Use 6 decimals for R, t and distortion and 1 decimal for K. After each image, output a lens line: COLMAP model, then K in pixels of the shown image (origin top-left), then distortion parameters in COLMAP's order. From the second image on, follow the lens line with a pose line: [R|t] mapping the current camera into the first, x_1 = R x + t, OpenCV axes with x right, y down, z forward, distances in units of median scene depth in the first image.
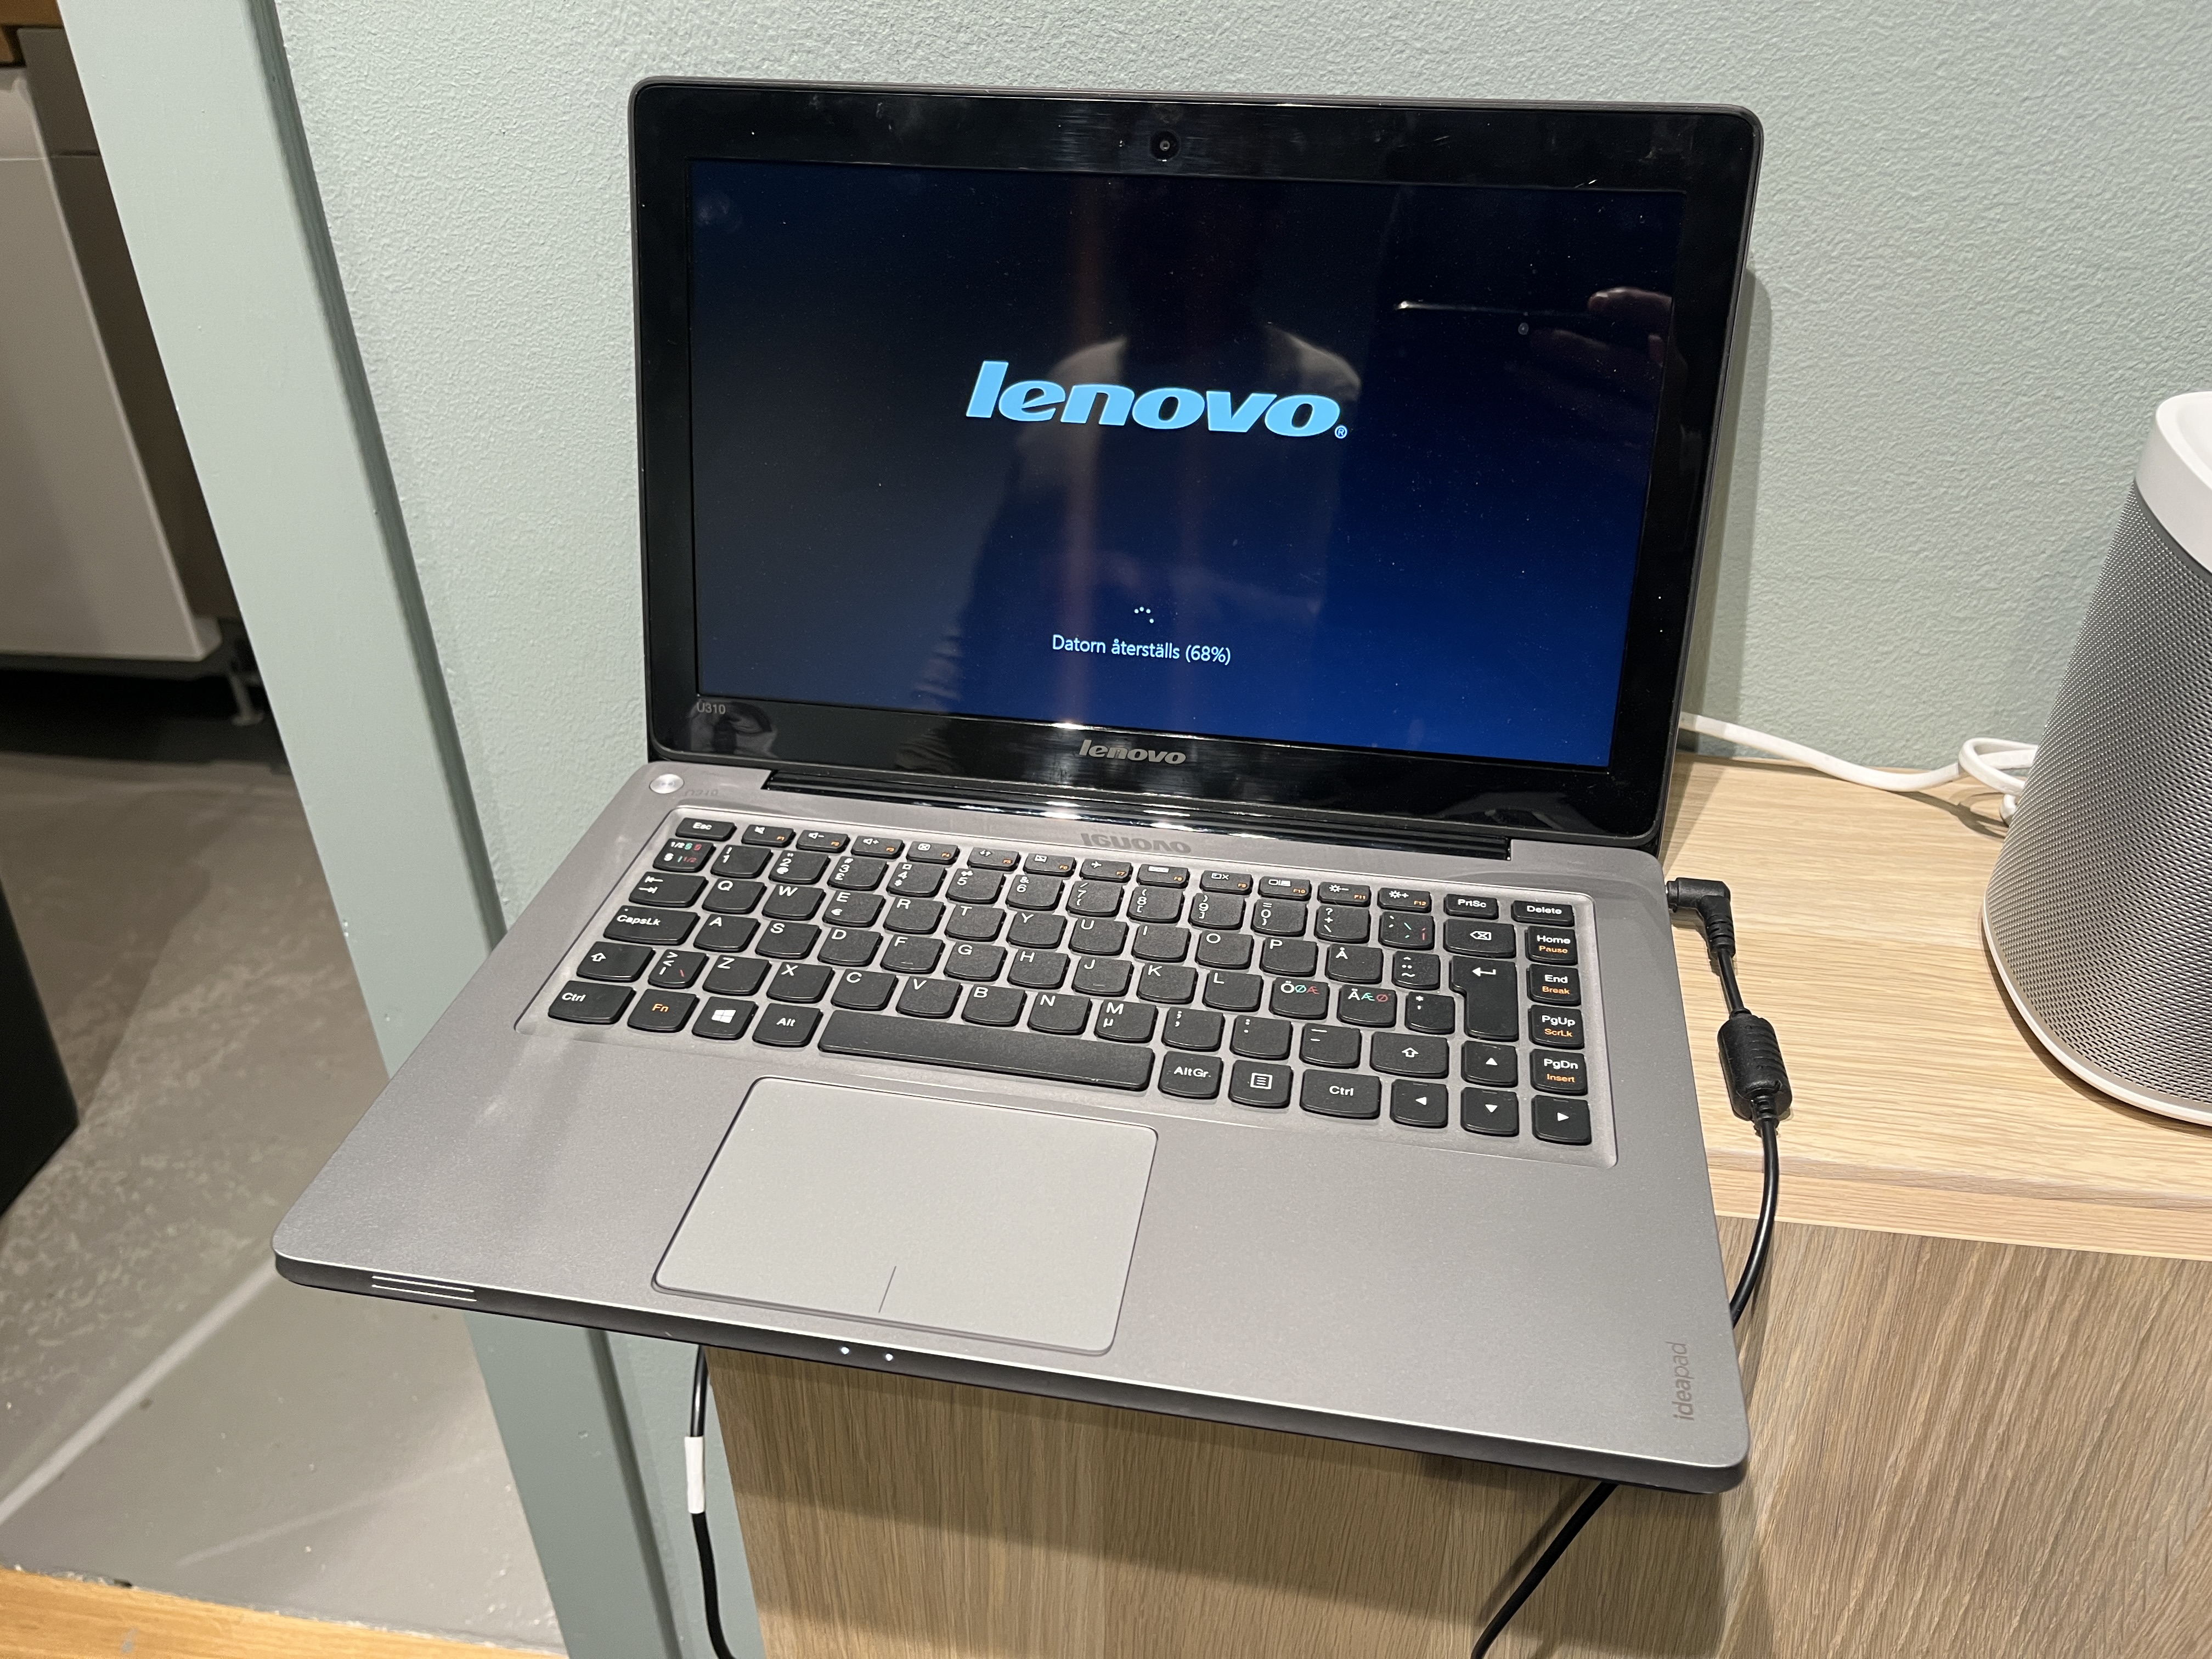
lens RADIAL K [[1671.7, 0, 1086.1], [0, 1671.7, 833.8], [0, 0, 1]] dist [0.066771, -0.097677]
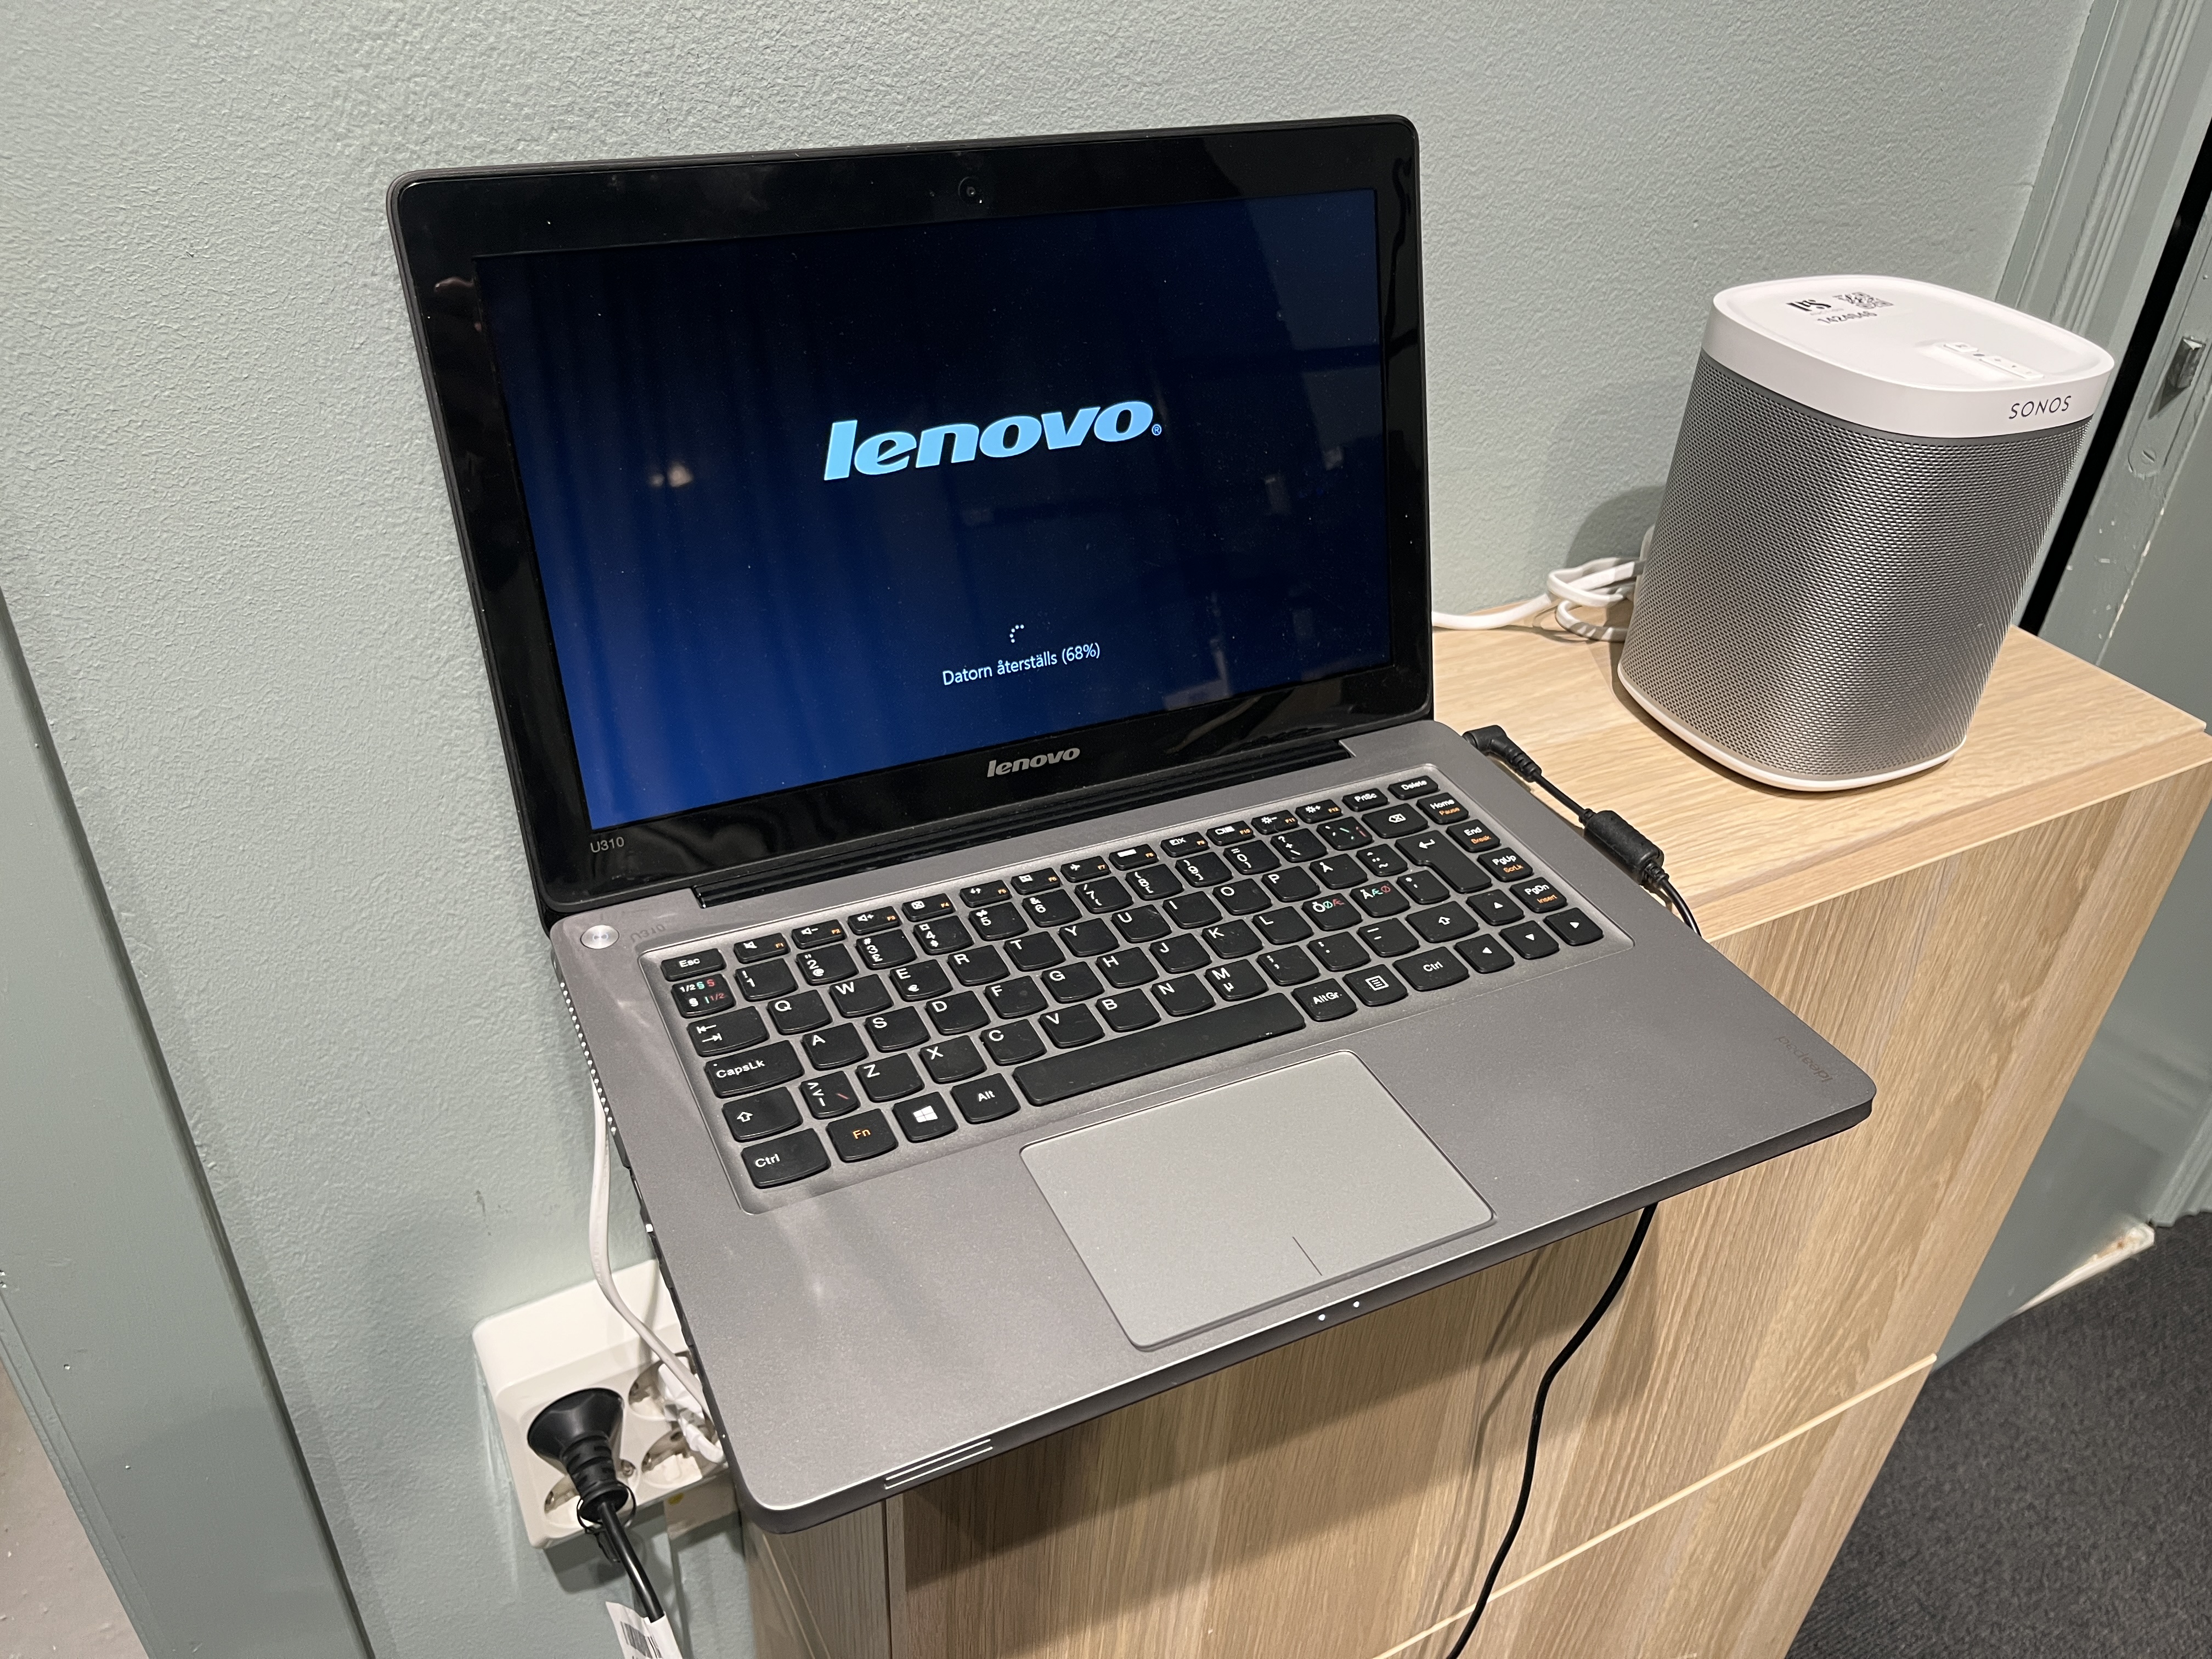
lens RADIAL K [[1671.7, 0, 1126.3], [0, 1671.7, 841.1], [0, 0, 1]] dist [0.066771, -0.097677]
pose [[0.802188, -0.302941, 0.514511, -0.514609], [0.285779, 0.951416, 0.114622, -0.110996], [-0.524238, 0.055088, 0.849788, 0.076024]]
